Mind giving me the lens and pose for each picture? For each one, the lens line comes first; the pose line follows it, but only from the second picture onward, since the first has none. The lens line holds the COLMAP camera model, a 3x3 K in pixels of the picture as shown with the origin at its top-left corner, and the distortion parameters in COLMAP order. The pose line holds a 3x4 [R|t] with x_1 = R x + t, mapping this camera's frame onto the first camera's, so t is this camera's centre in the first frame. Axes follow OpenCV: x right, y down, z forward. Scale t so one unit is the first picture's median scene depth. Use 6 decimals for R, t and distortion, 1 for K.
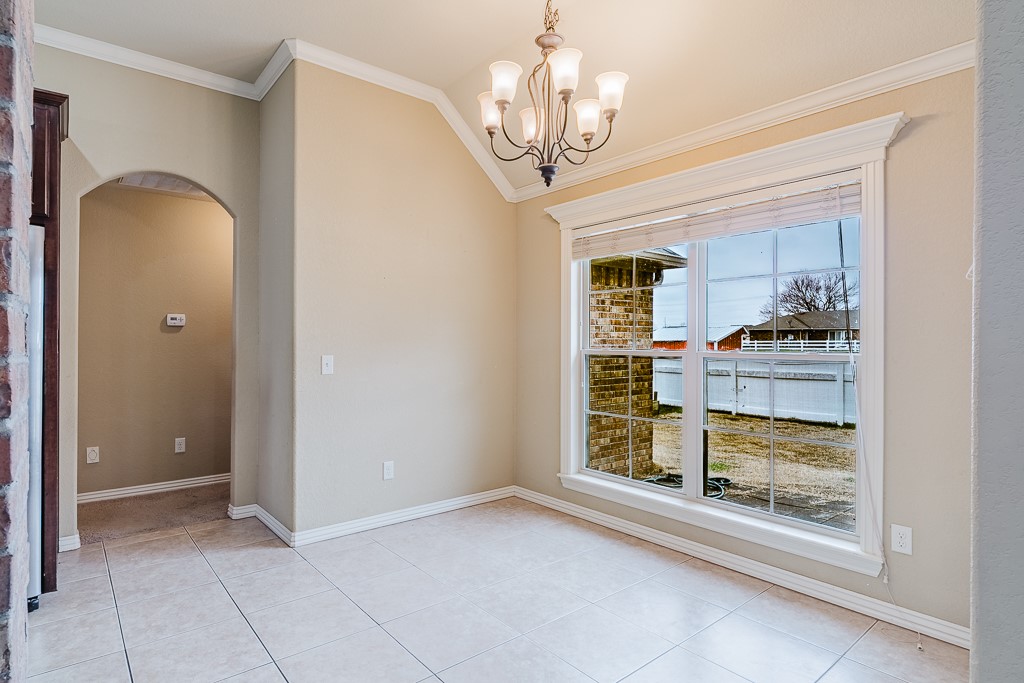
lens RADIAL K [[527.0, 0, 509.4], [0, 527.0, 340.7], [0, 0, 1]] dist [-0.003042, -0.000578]
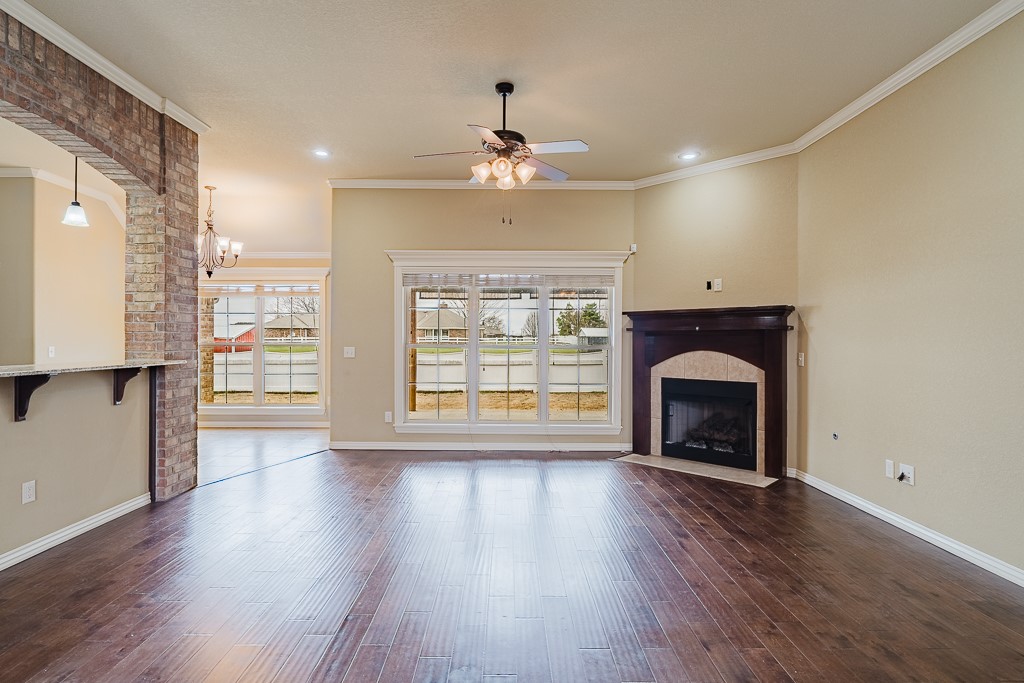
lens RADIAL K [[527.0, 0, 509.4], [0, 527.0, 340.7], [0, 0, 1]] dist [-0.003042, -0.000578]
pose [[0.635103, -0.002401, 0.772424, -0.390843], [-0.003209, 0.999978, 0.005748, -0.004378], [-0.772421, -0.006129, 0.635082, -0.699293]]
